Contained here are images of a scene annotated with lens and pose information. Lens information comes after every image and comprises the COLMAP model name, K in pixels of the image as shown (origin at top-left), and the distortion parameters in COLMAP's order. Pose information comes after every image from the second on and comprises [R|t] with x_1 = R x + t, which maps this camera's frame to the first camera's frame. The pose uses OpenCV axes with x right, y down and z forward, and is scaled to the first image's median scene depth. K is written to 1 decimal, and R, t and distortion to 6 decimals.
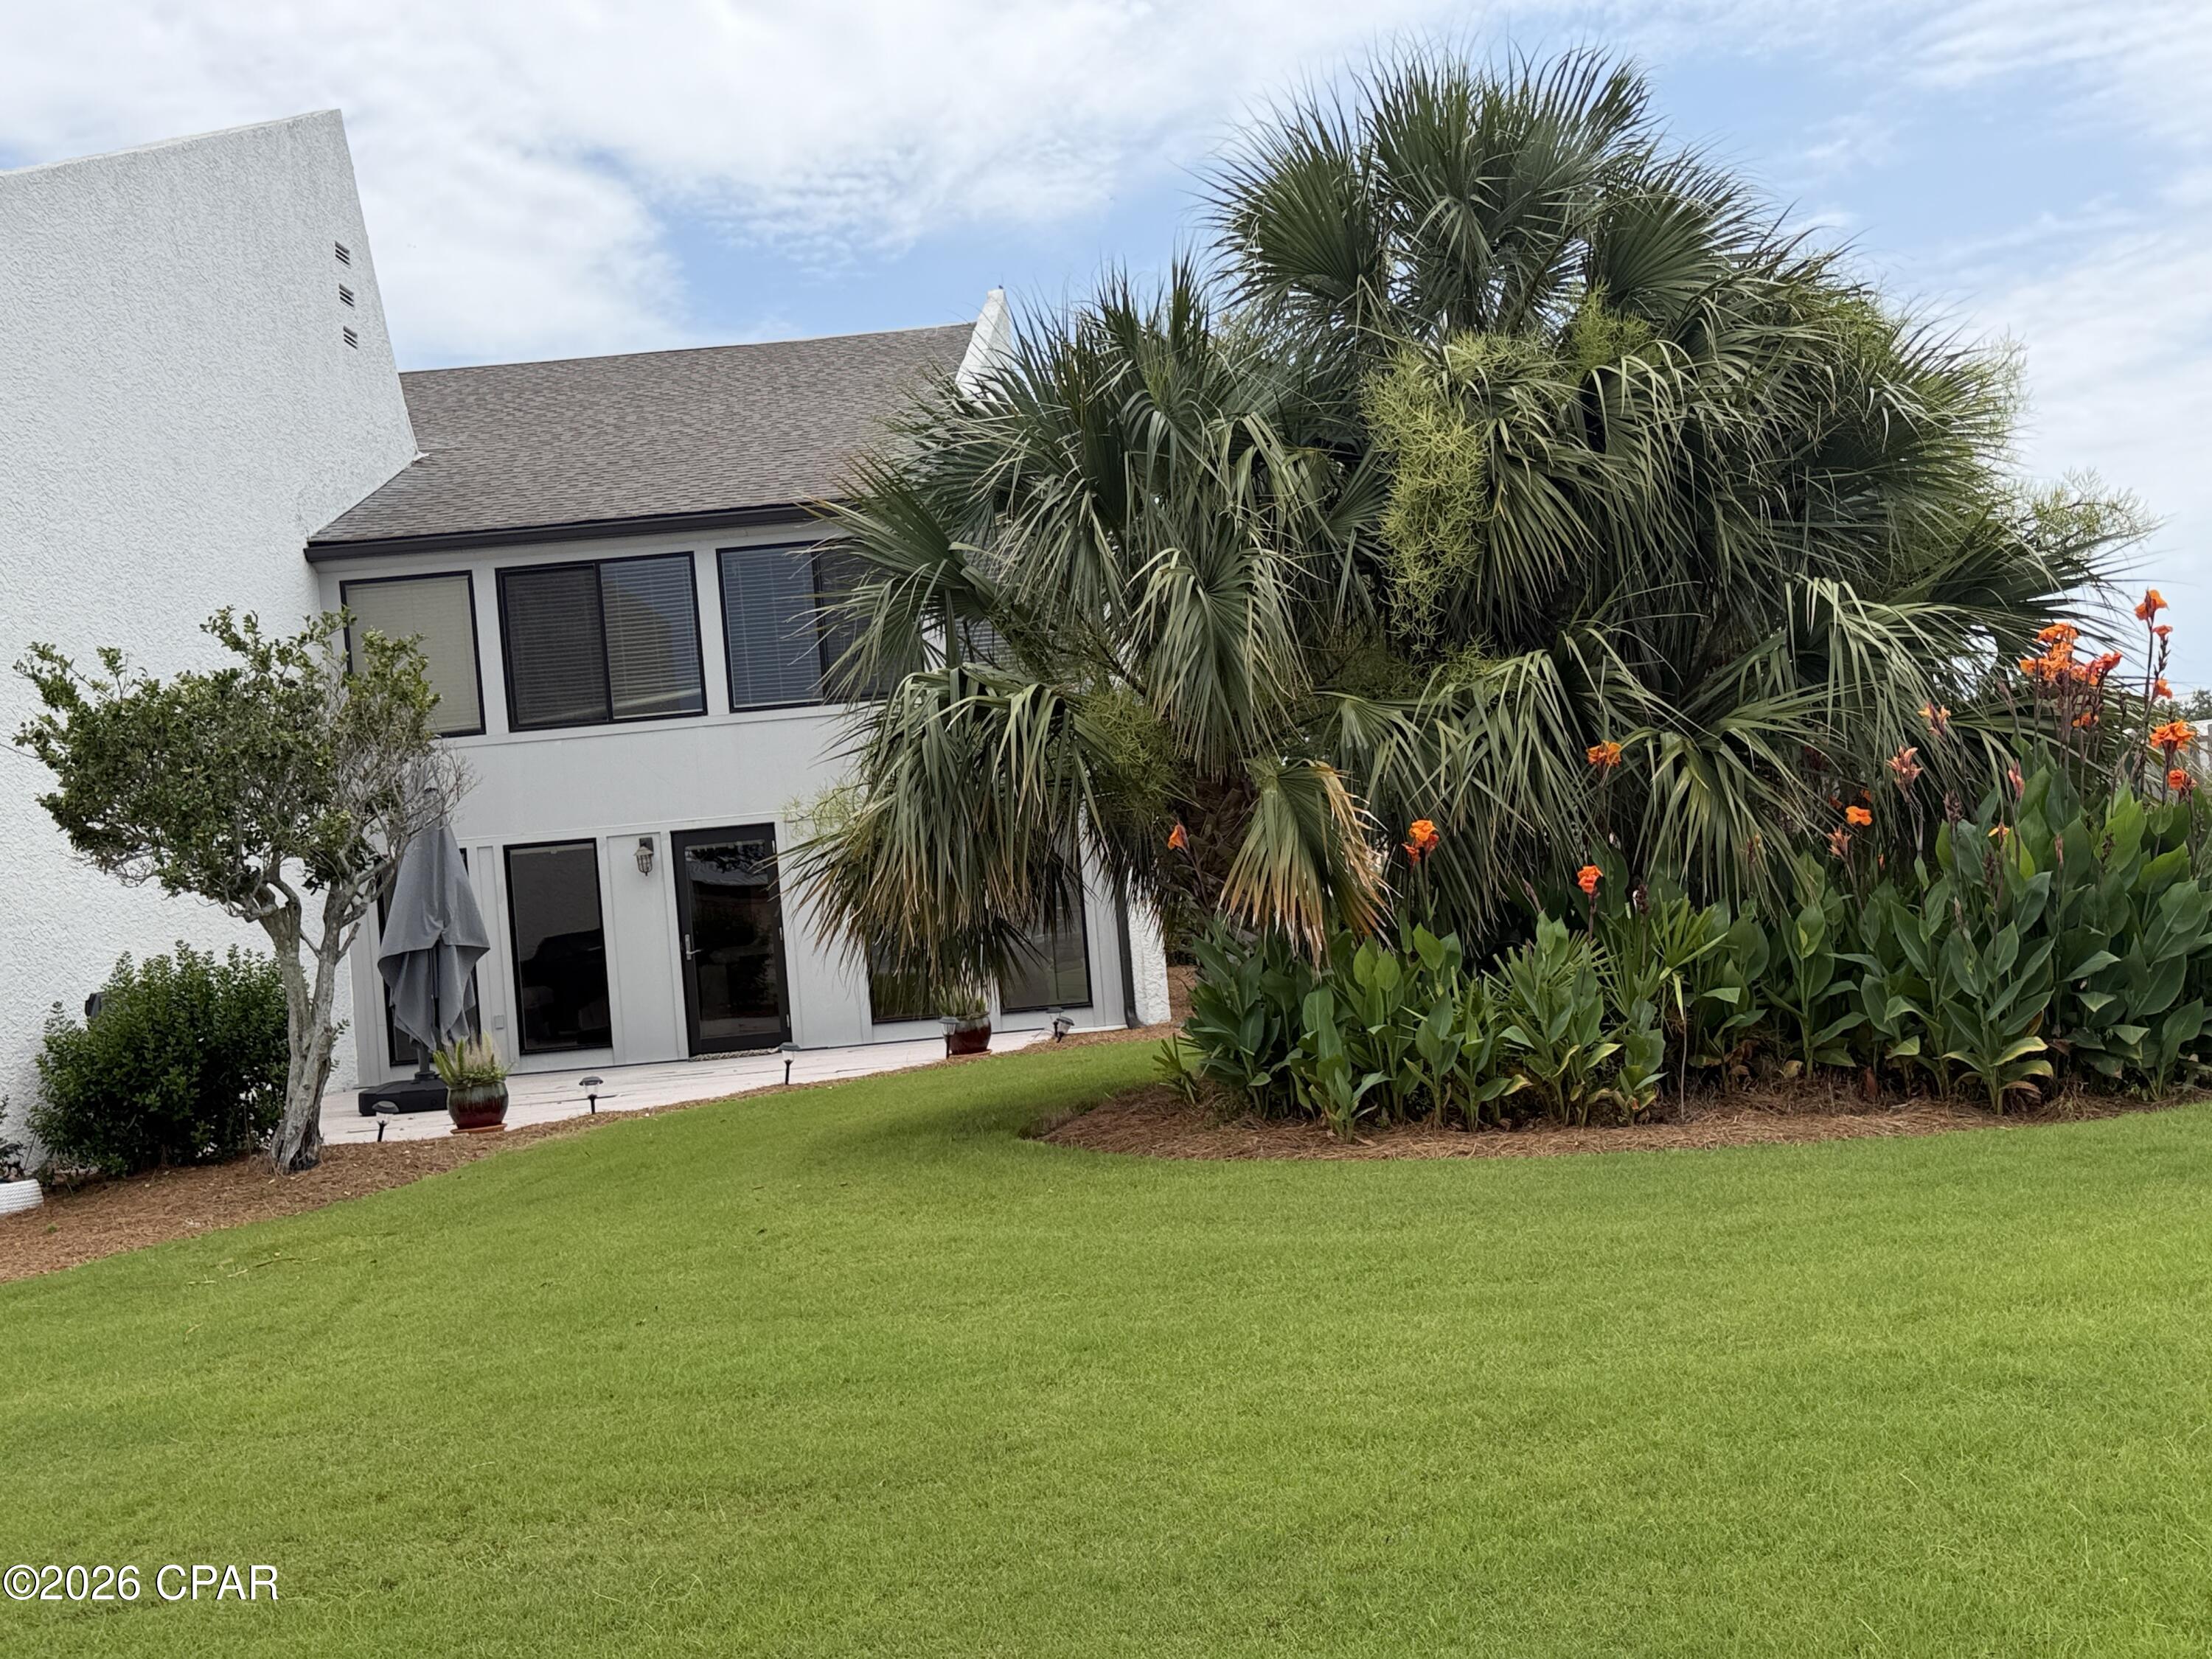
lens RADIAL K [[2192.7, 0, 1106.8], [0, 2192.7, 839.2], [0, 0, 1]] dist [0.084271, 0.000000]
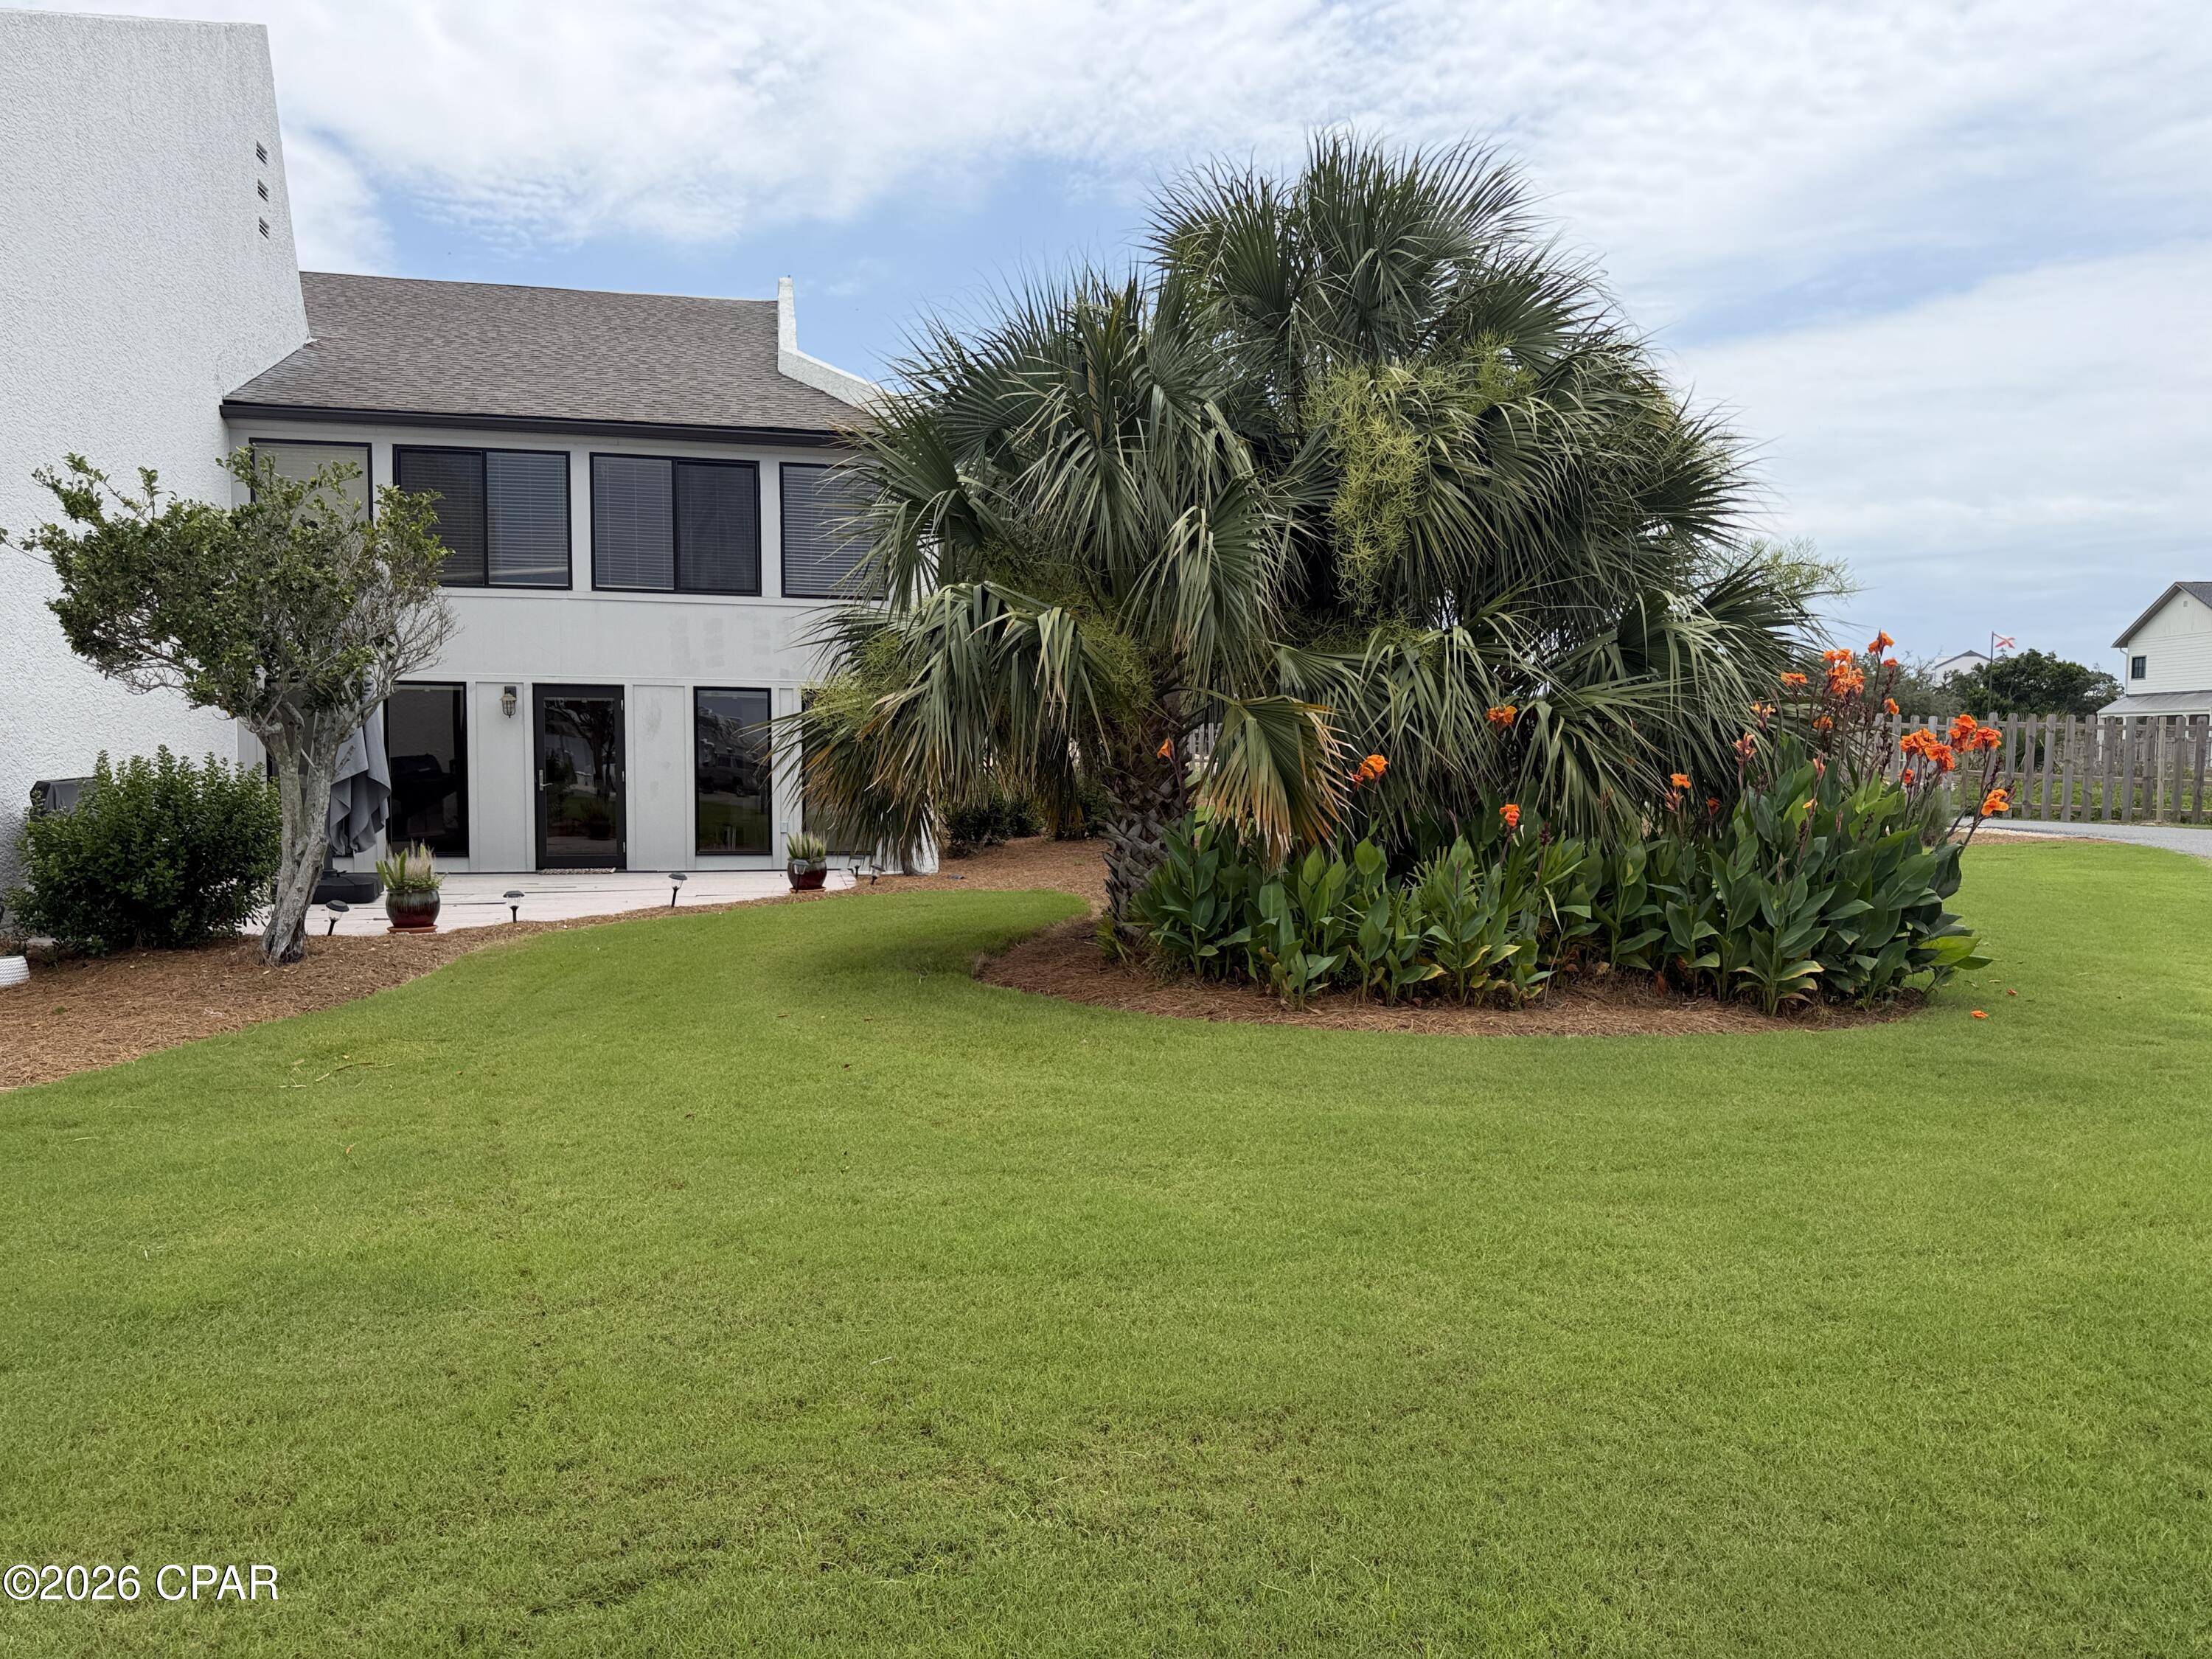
lens RADIAL K [[1568.9, 0, 1118.1], [0, 1568.9, 830.7], [0, 0, 1]] dist [0.075776, -0.082357]
pose [[0.968609, 0.081039, 0.235009, -0.160551], [-0.095812, 0.994034, 0.052117, 0.001583], [-0.229383, -0.072998, 0.970595, 0.140556]]
